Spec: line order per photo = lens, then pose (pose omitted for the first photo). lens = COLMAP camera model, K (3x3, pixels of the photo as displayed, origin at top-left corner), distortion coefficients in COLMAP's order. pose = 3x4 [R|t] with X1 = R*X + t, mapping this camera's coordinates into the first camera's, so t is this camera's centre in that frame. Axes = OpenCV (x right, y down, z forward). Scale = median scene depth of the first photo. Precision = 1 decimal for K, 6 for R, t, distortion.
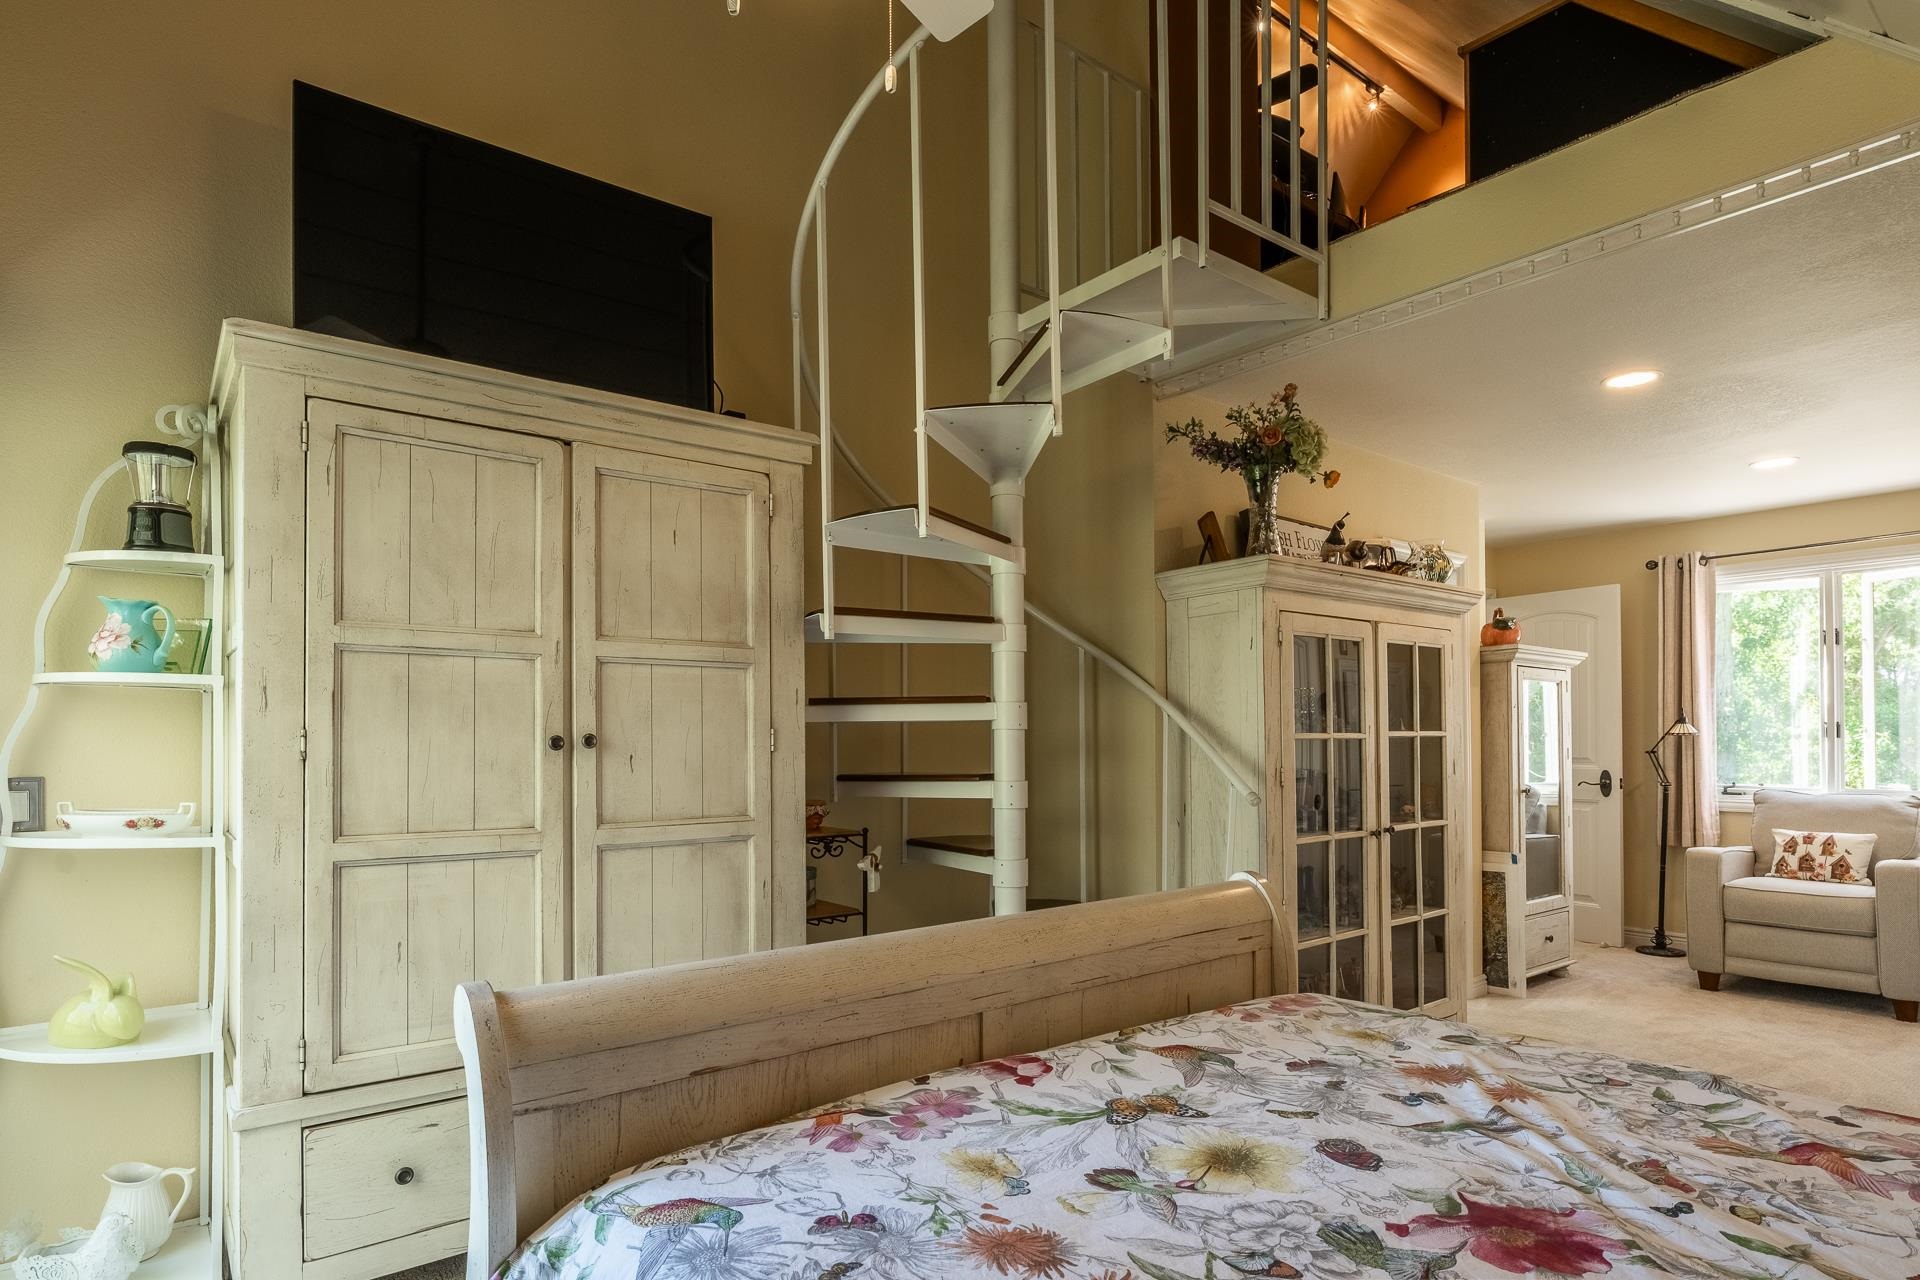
lens RADIAL K [[1009.8, 0, 977.7], [0, 1009.8, 733.3], [0, 0, 1]] dist [-0.004101, -0.001959]
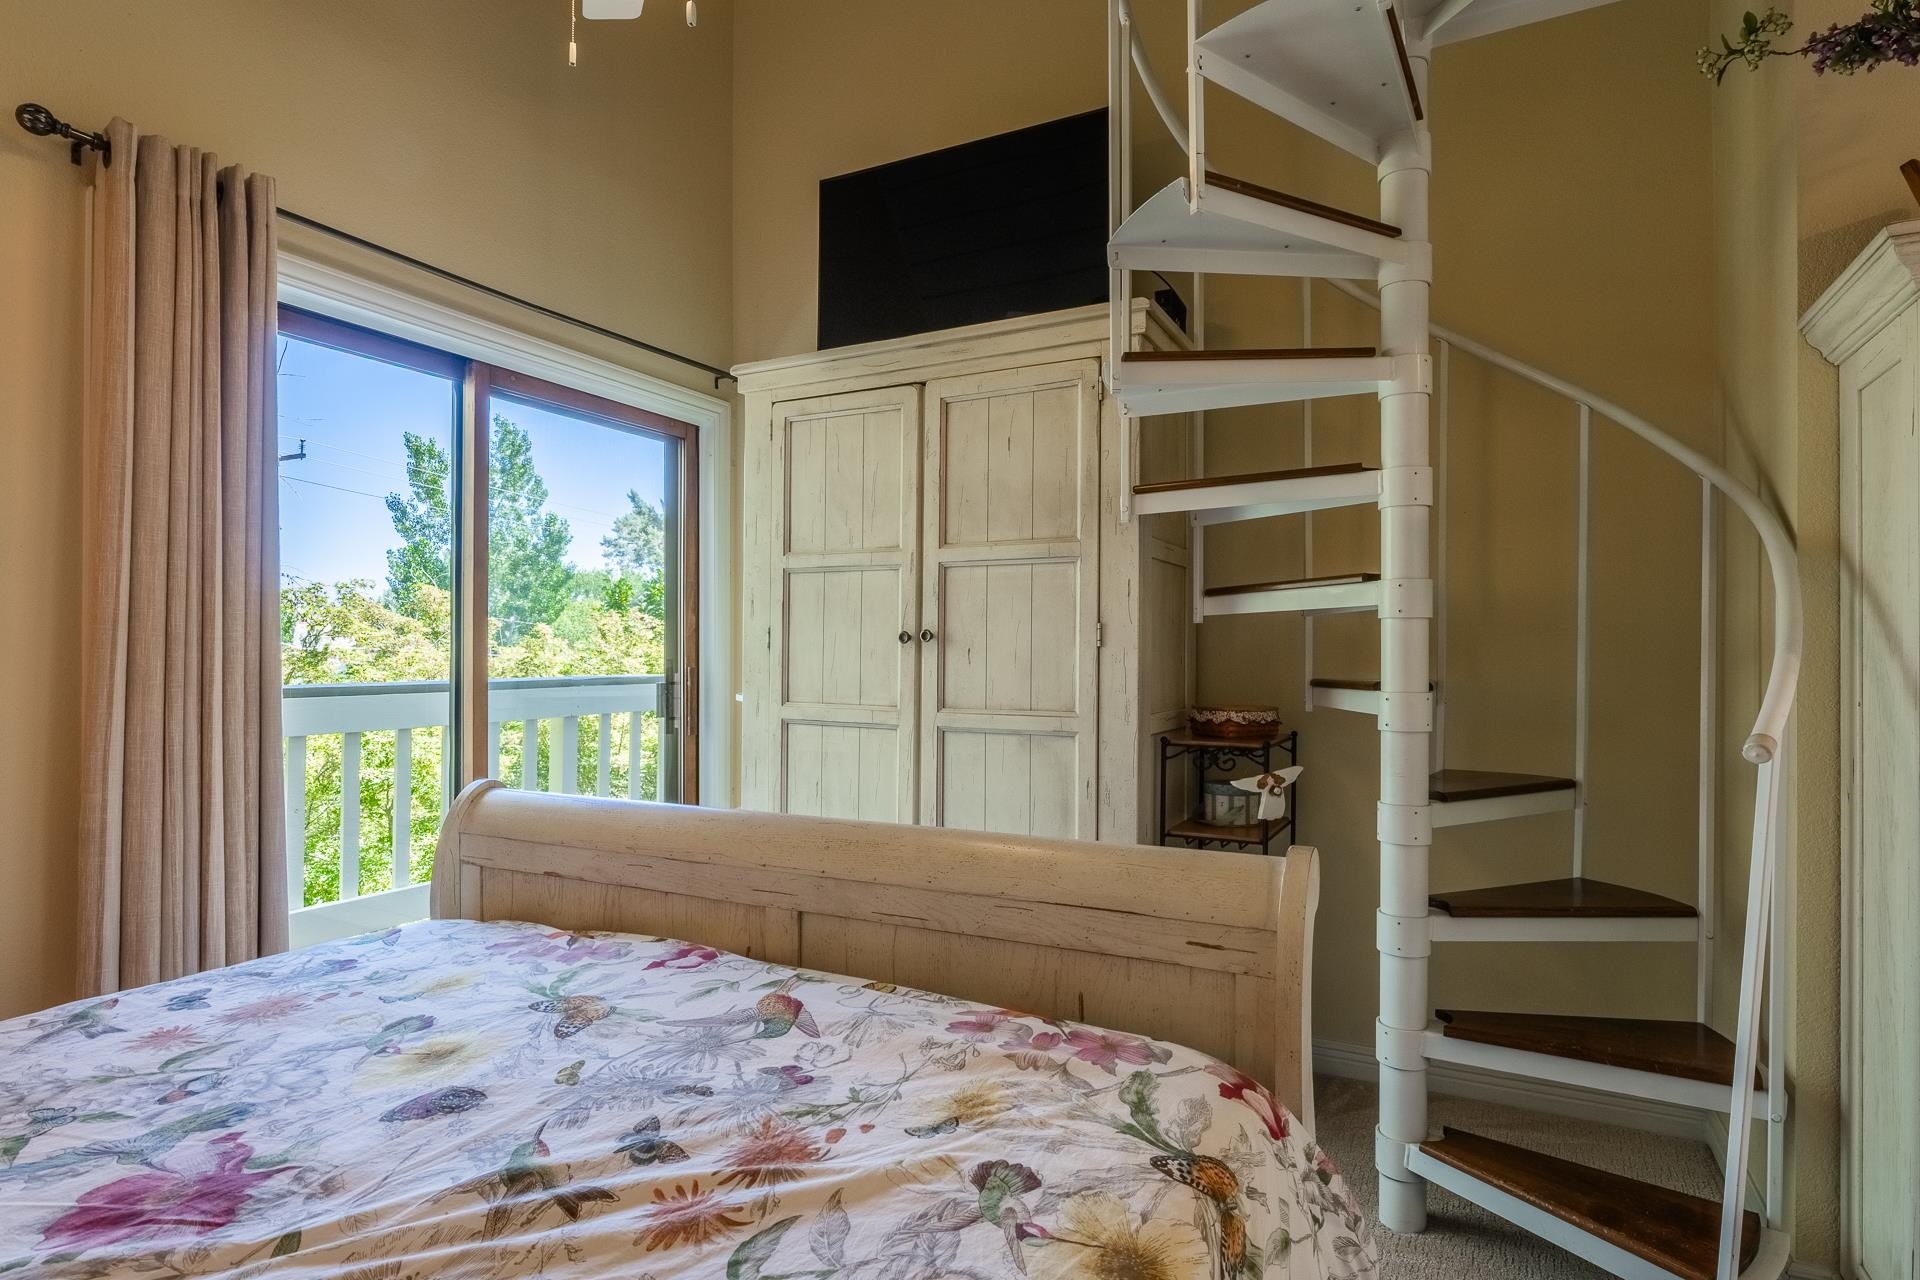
lens RADIAL K [[1009.8, 0, 976.1], [0, 1009.8, 651.7], [0, 0, 1]] dist [-0.004101, -0.001959]
pose [[0.419445, 0.006553, -0.907757, 0.715745], [0.001033, 0.999970, 0.007696, 0.017501], [0.907780, -0.004166, 0.419426, 0.574730]]
